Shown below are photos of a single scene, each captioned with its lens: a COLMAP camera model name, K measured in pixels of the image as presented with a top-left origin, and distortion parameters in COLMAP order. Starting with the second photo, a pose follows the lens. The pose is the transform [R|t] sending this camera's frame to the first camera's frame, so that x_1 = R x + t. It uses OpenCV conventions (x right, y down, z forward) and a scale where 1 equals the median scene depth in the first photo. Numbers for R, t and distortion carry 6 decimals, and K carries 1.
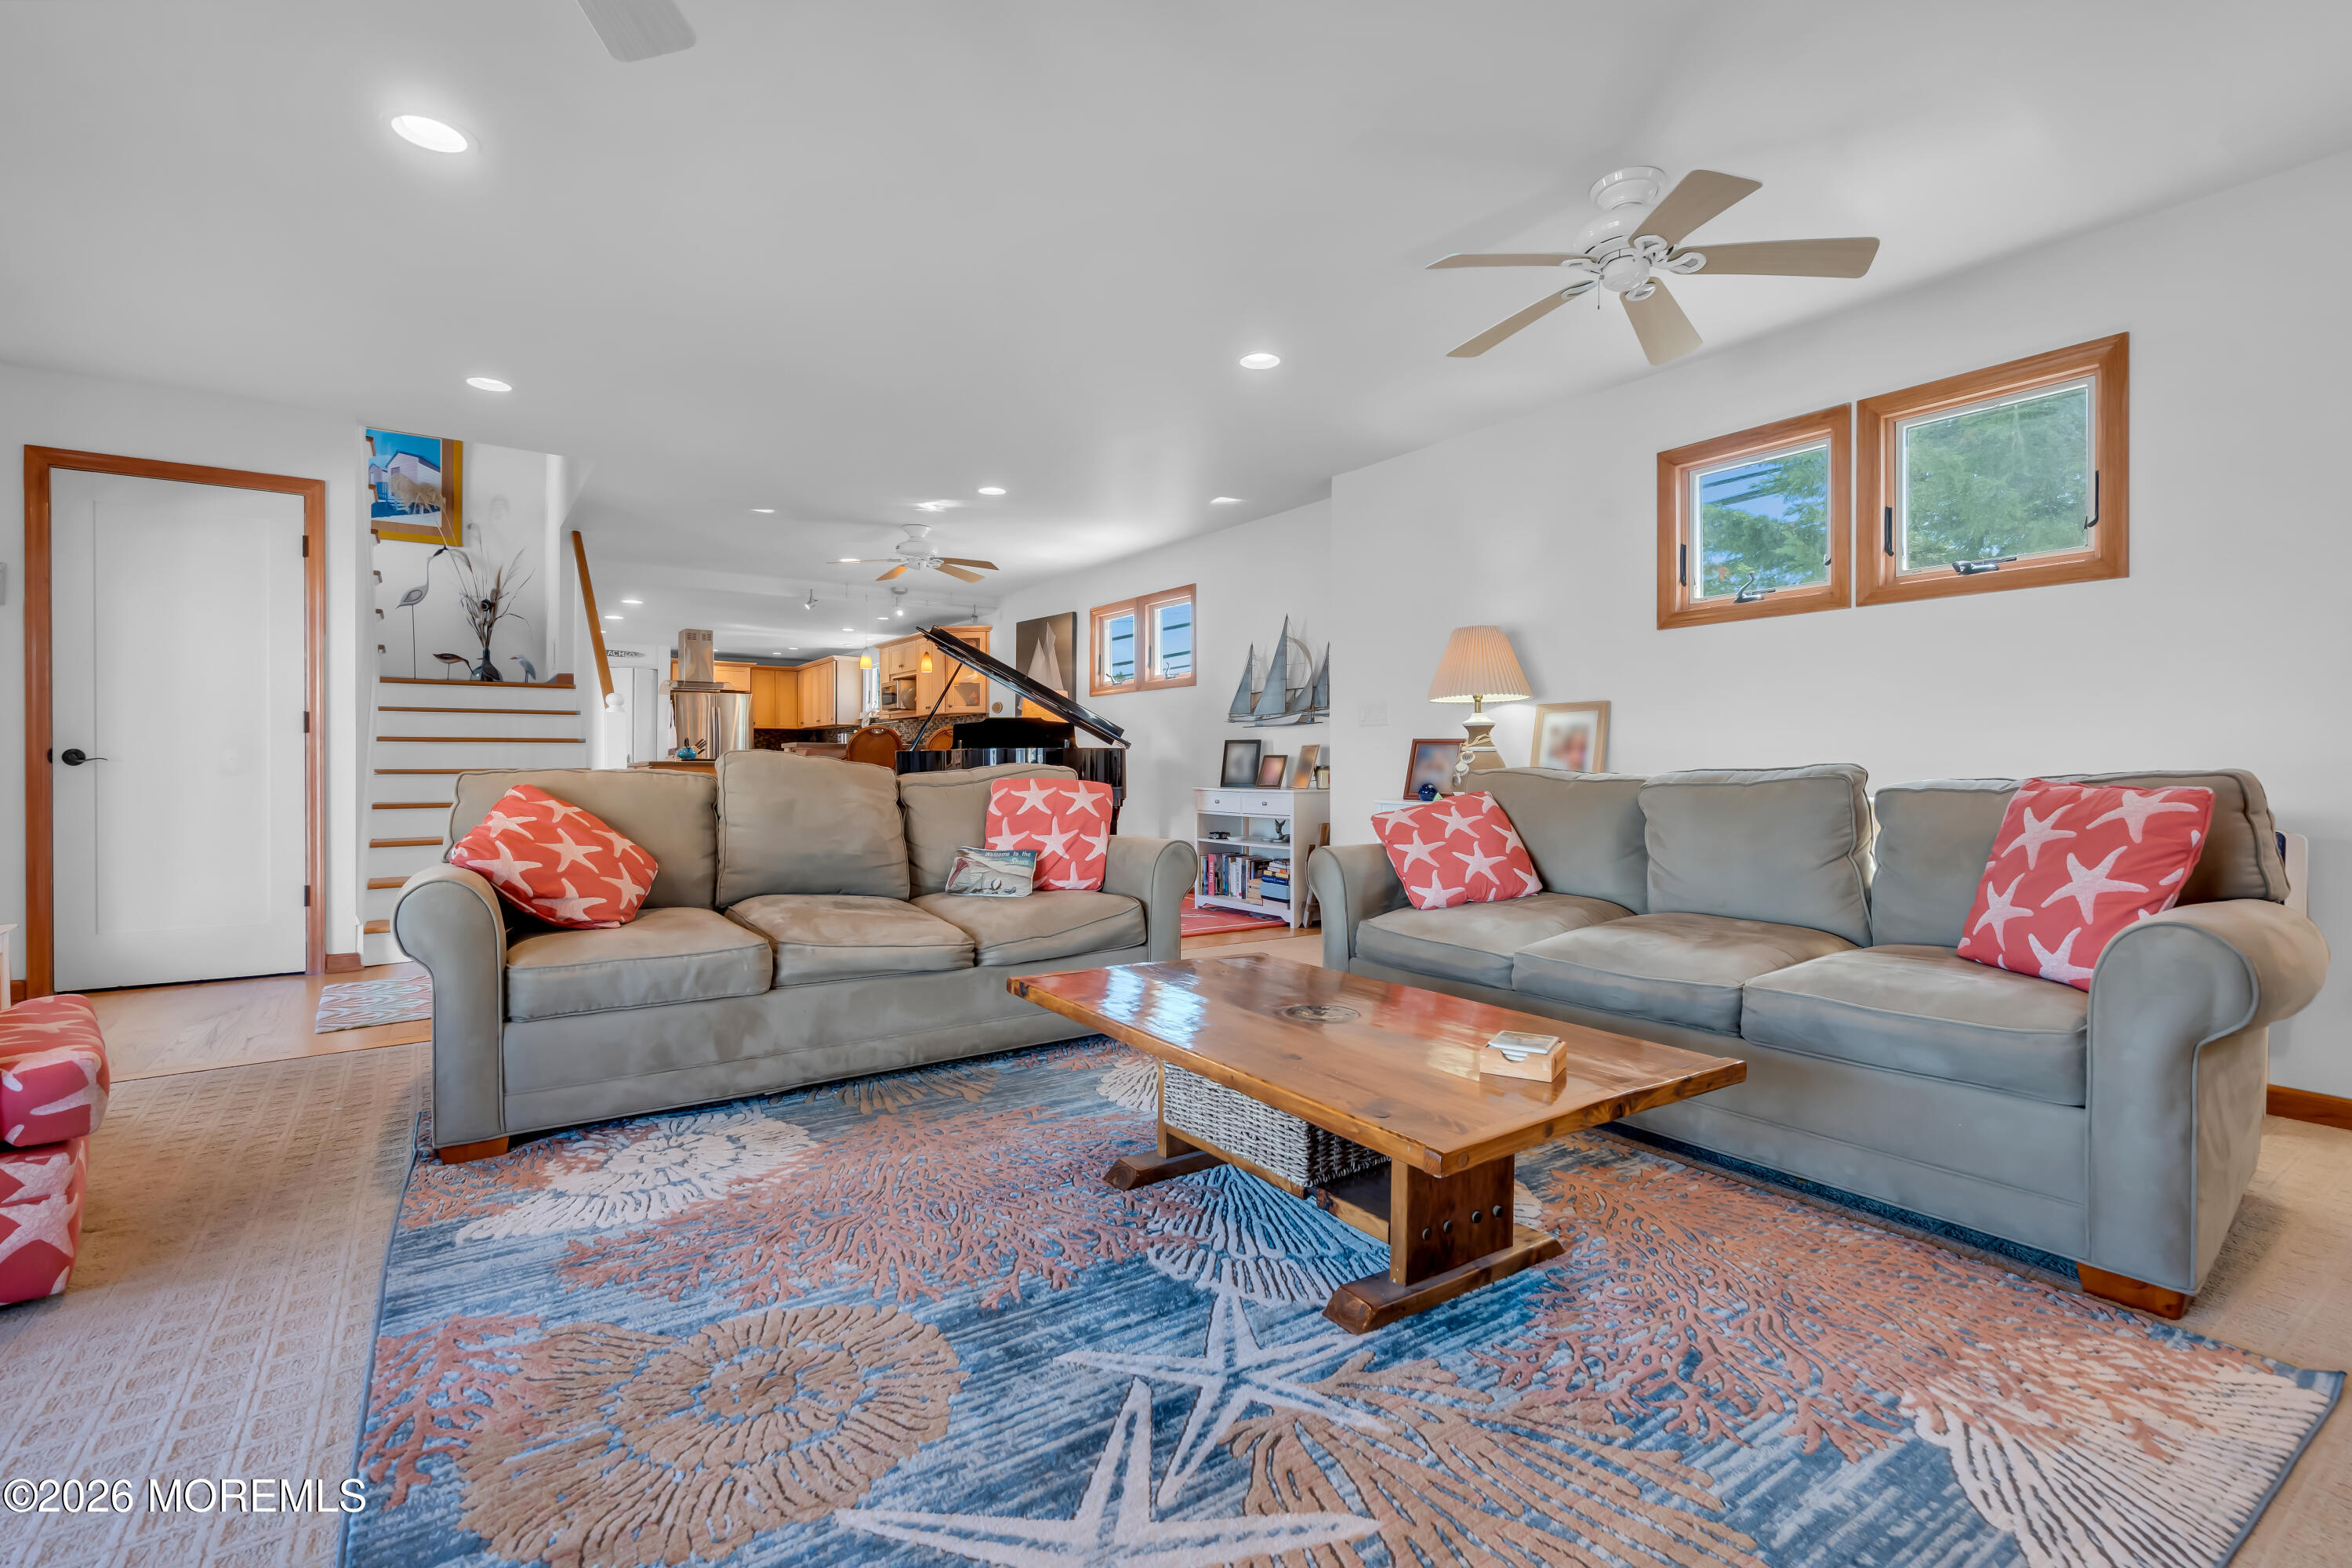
lens RADIAL K [[1063.1, 0, 1172.1], [0, 1063.1, 763.0], [0, 0, 1]] dist [-0.000222, 0.000271]
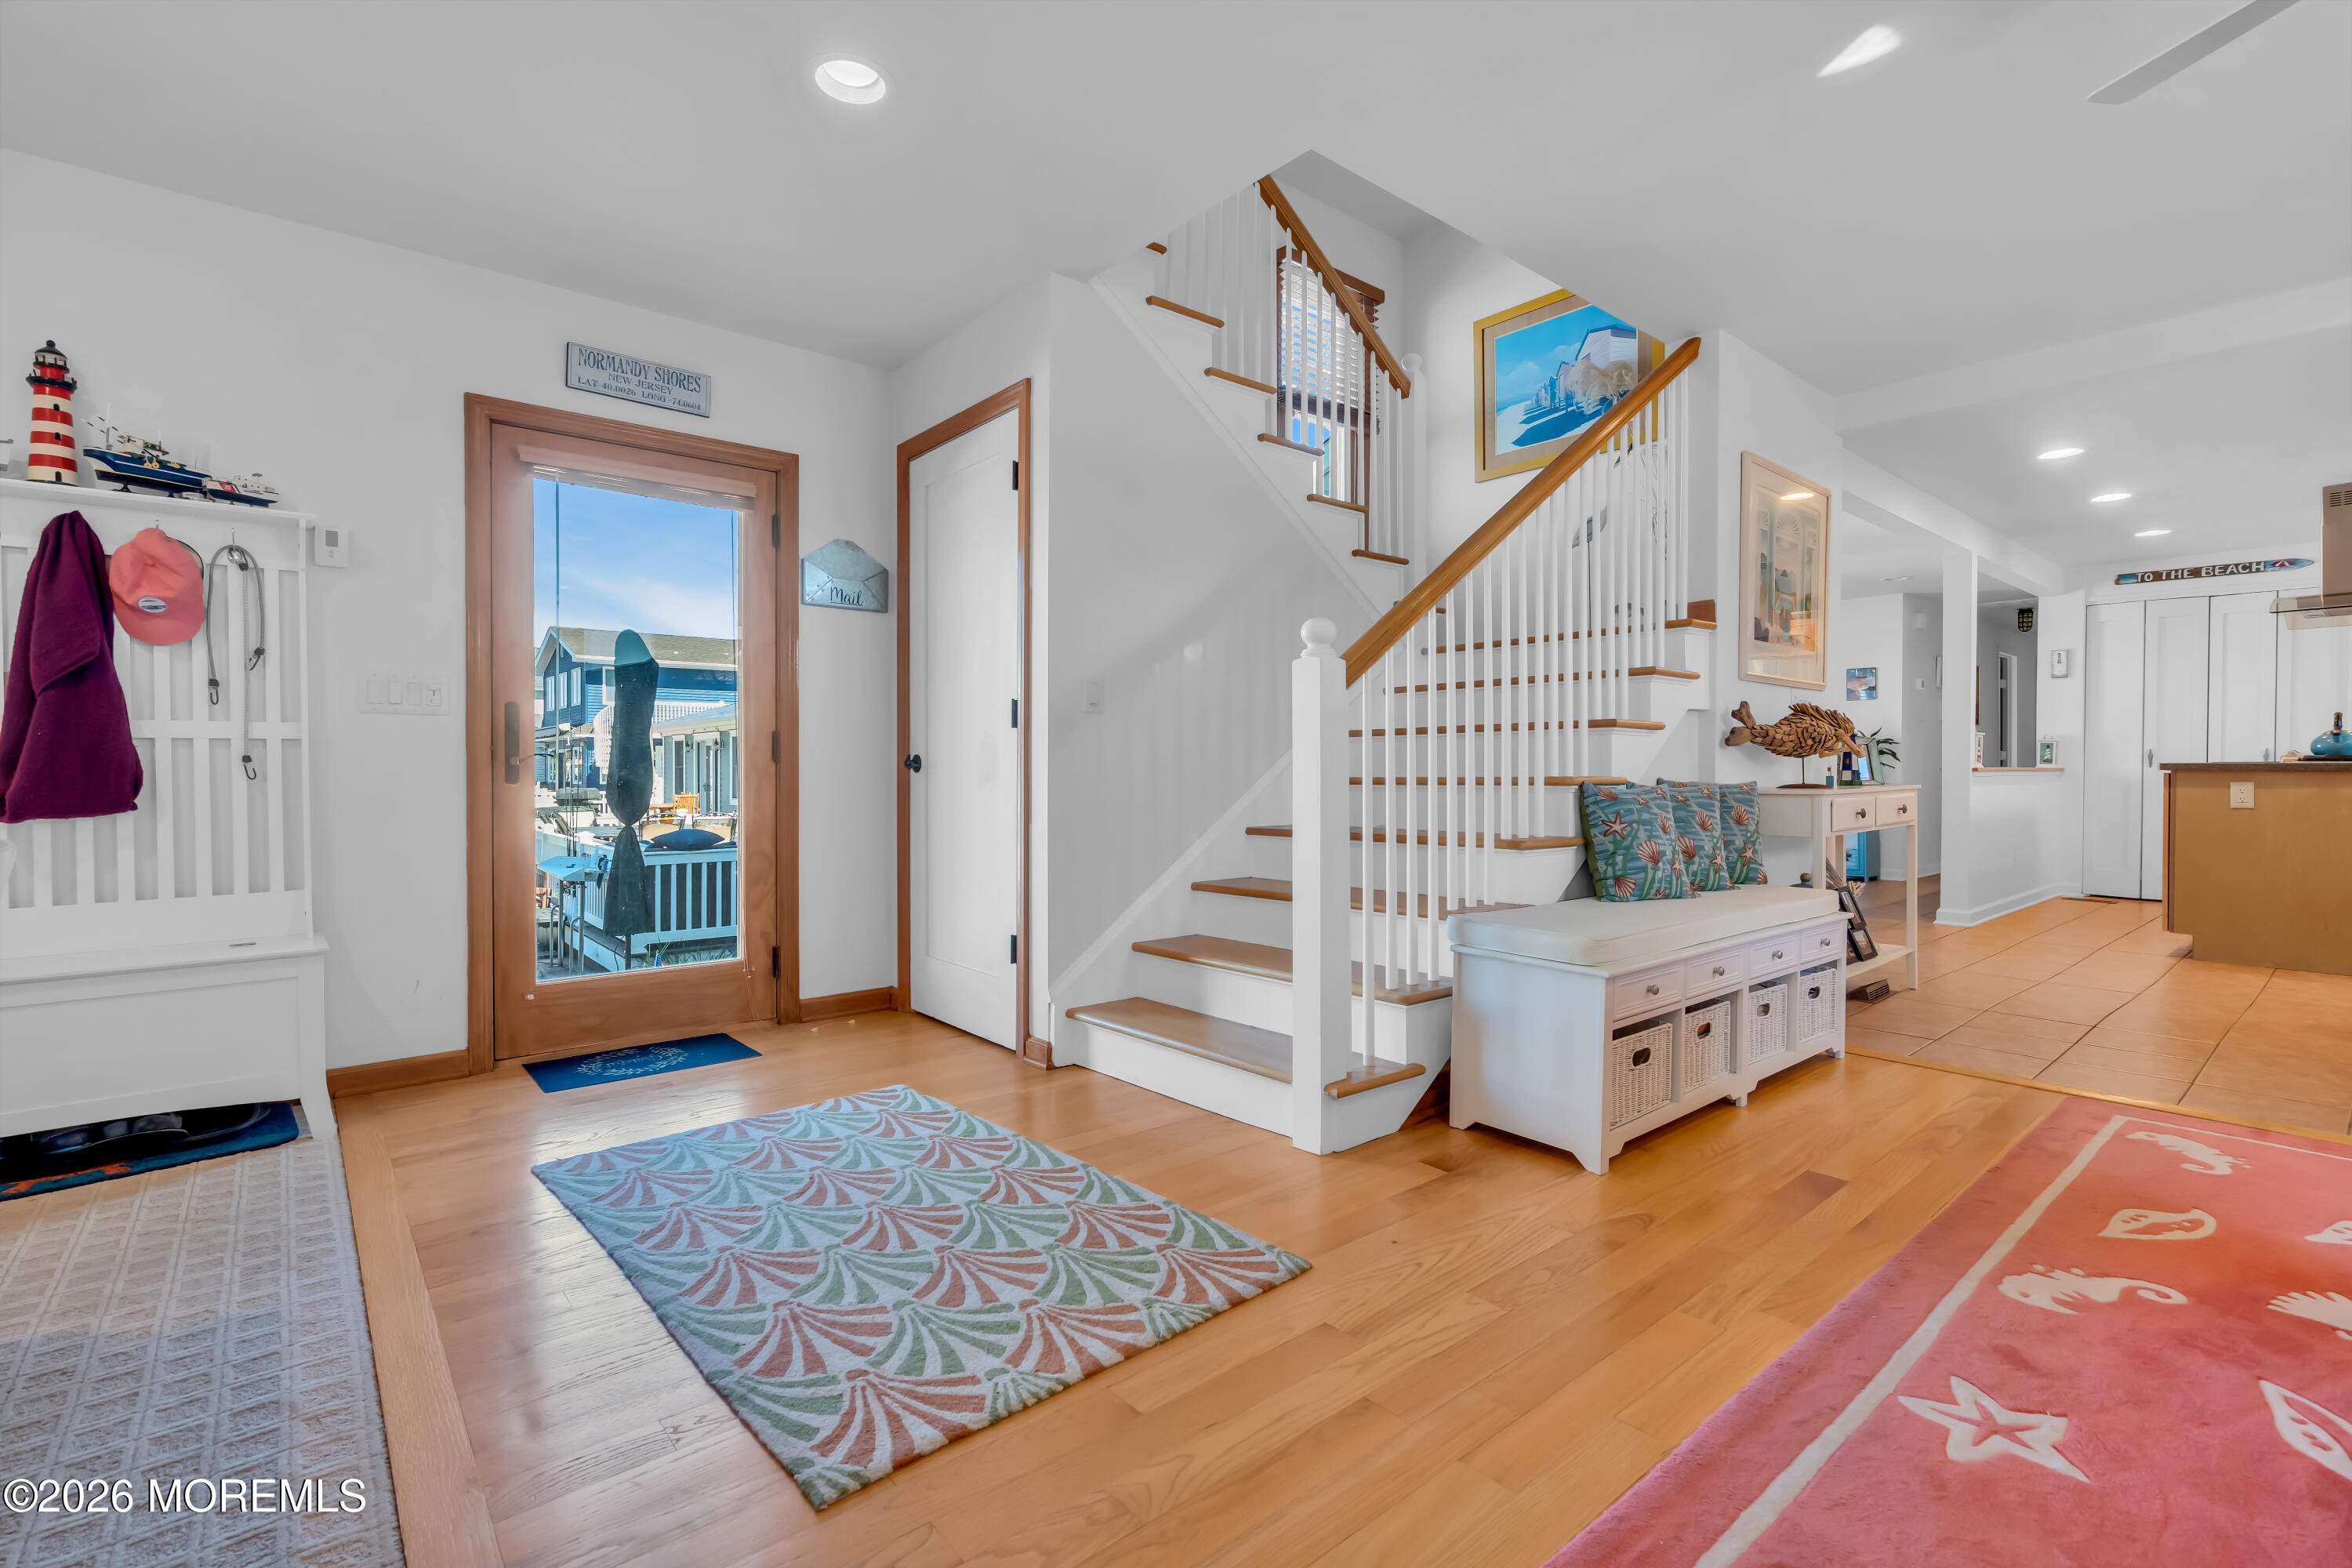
lens RADIAL K [[1050.4, 0, 1177.4], [0, 1050.4, 774.0], [0, 0, 1]] dist [0.001770, -0.000369]
pose [[0.094211, 0.006265, -0.995533, -0.034368], [0.002908, 0.999974, 0.006568, -0.000610], [0.995548, -0.003513, 0.094191, 0.452712]]
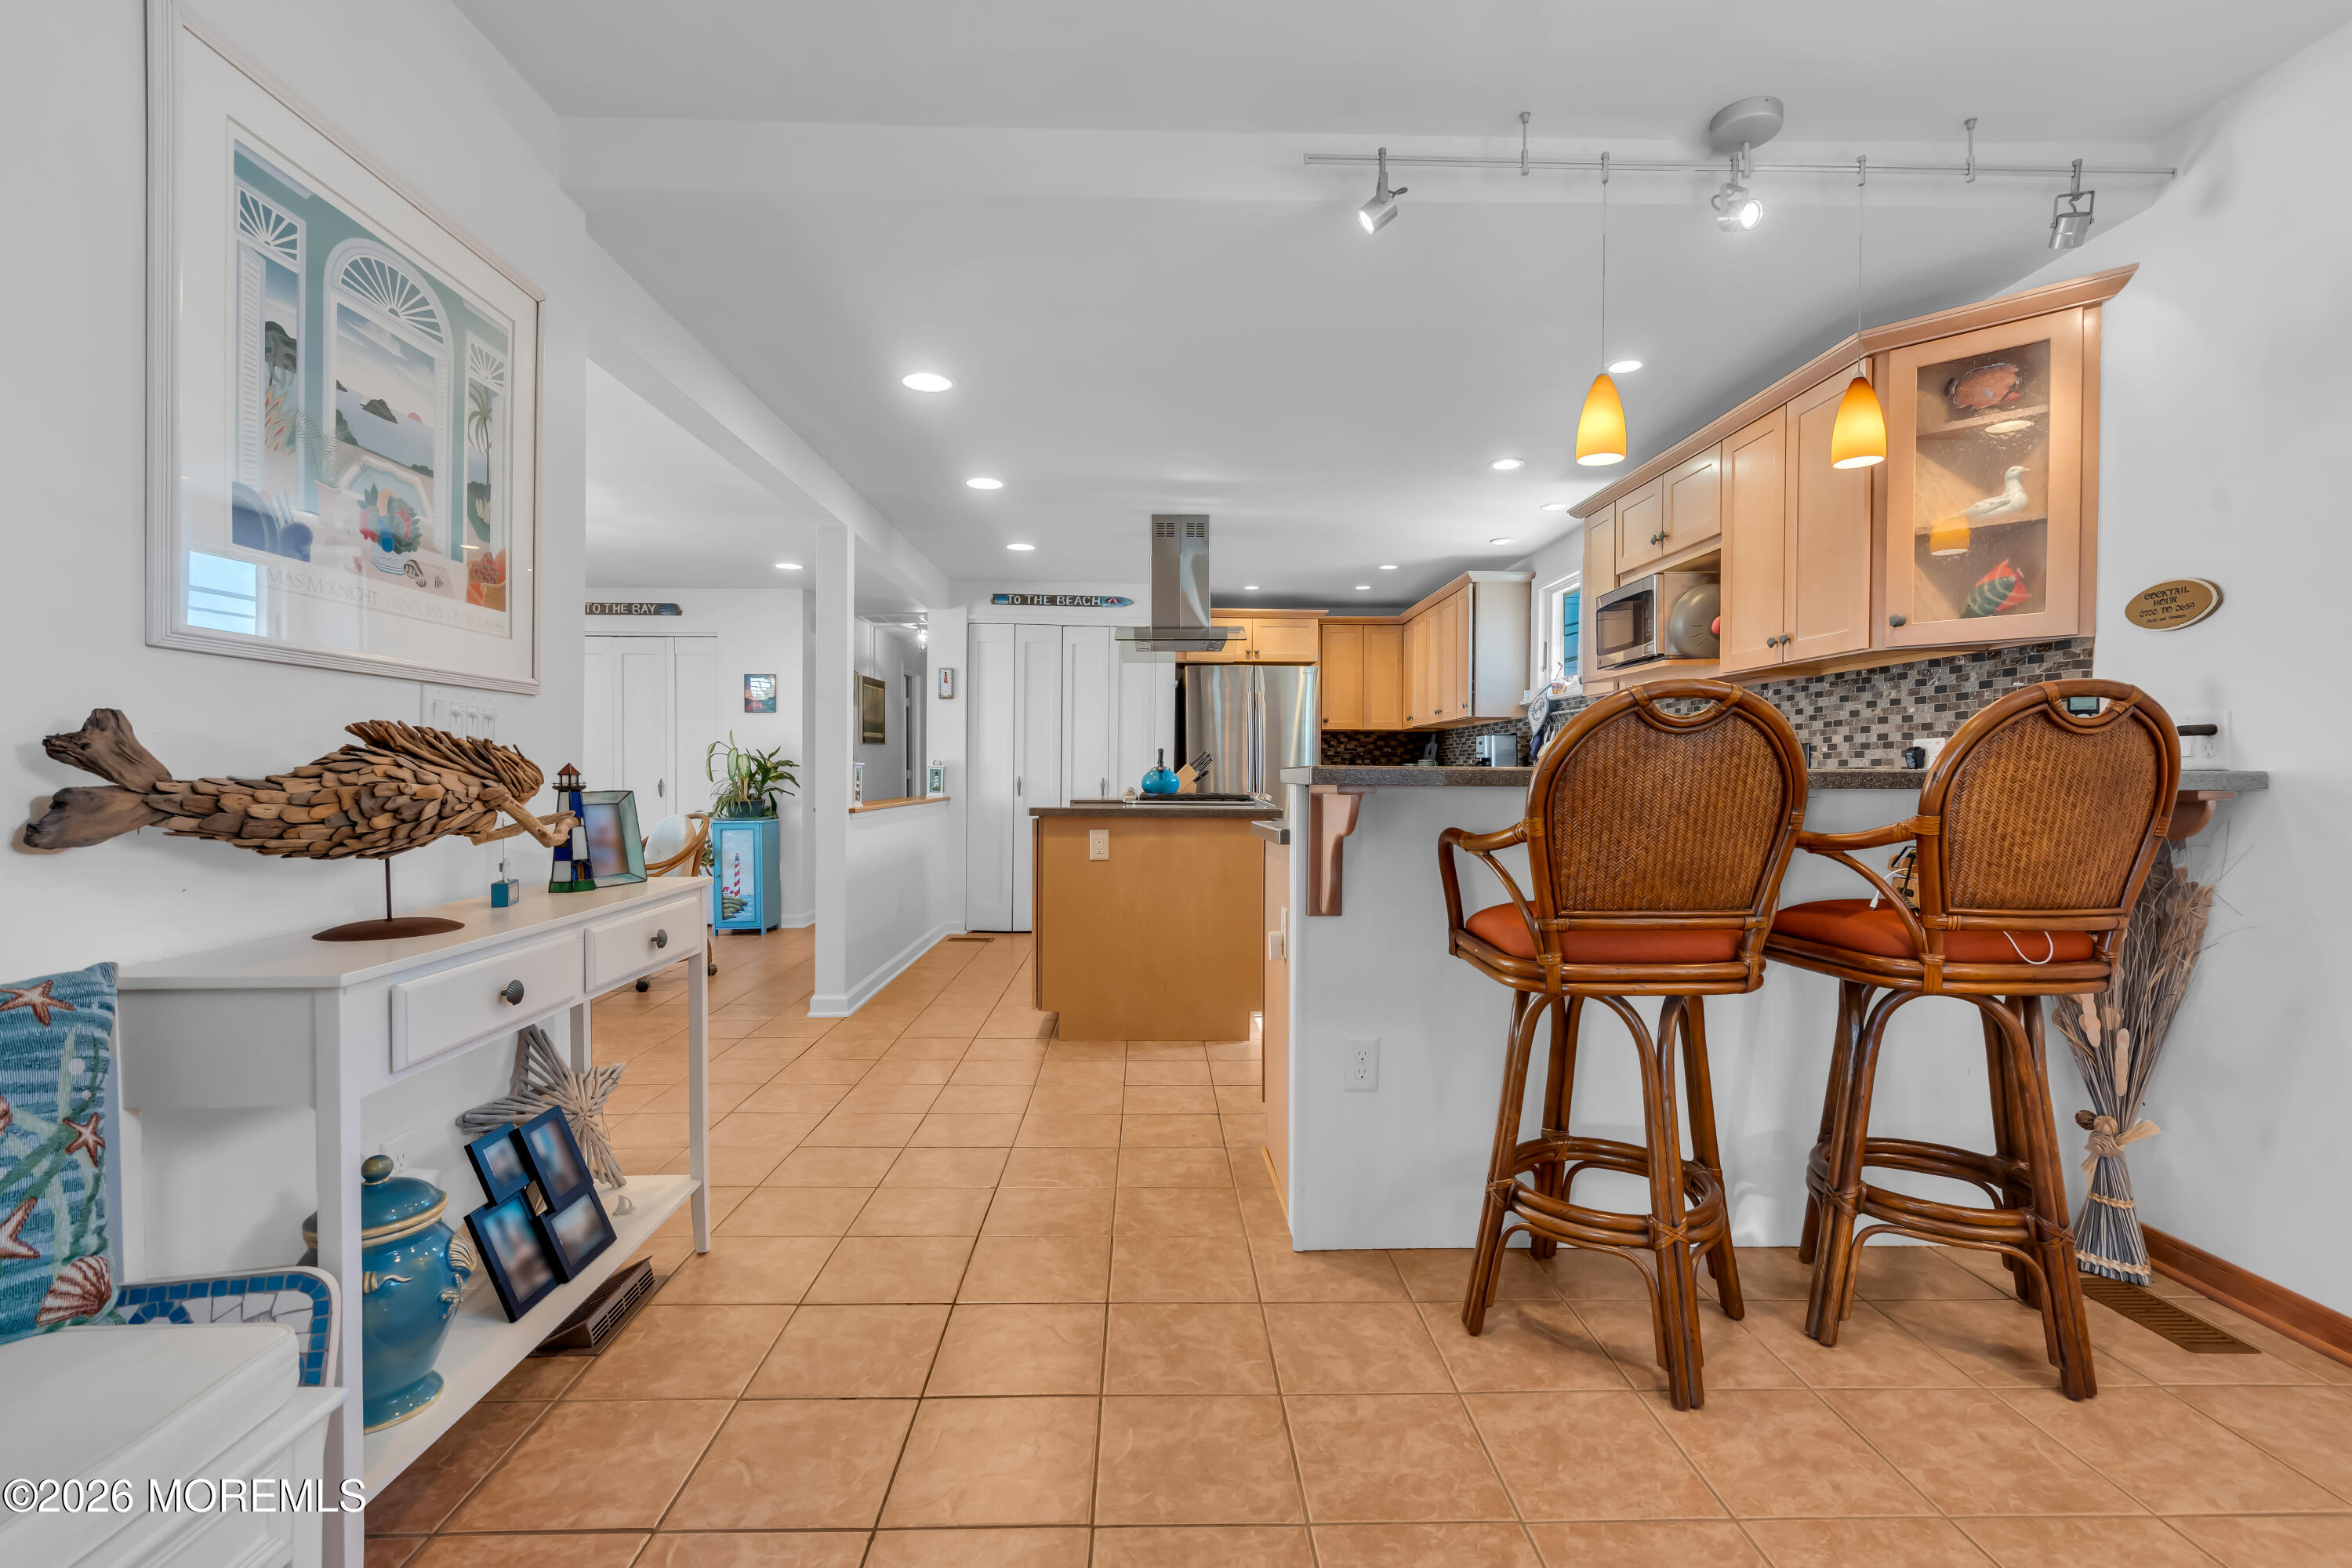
lens RADIAL K [[1052.7, 0, 1176.0], [0, 1052.7, 784.0], [0, 0, 1]] dist [-0.001275, -0.000037]
pose [[0.836386, 0.009539, -0.548058, -0.202350], [-0.002031, 0.999896, 0.014304, -0.015429], [0.548137, -0.010851, 0.836318, 0.638483]]
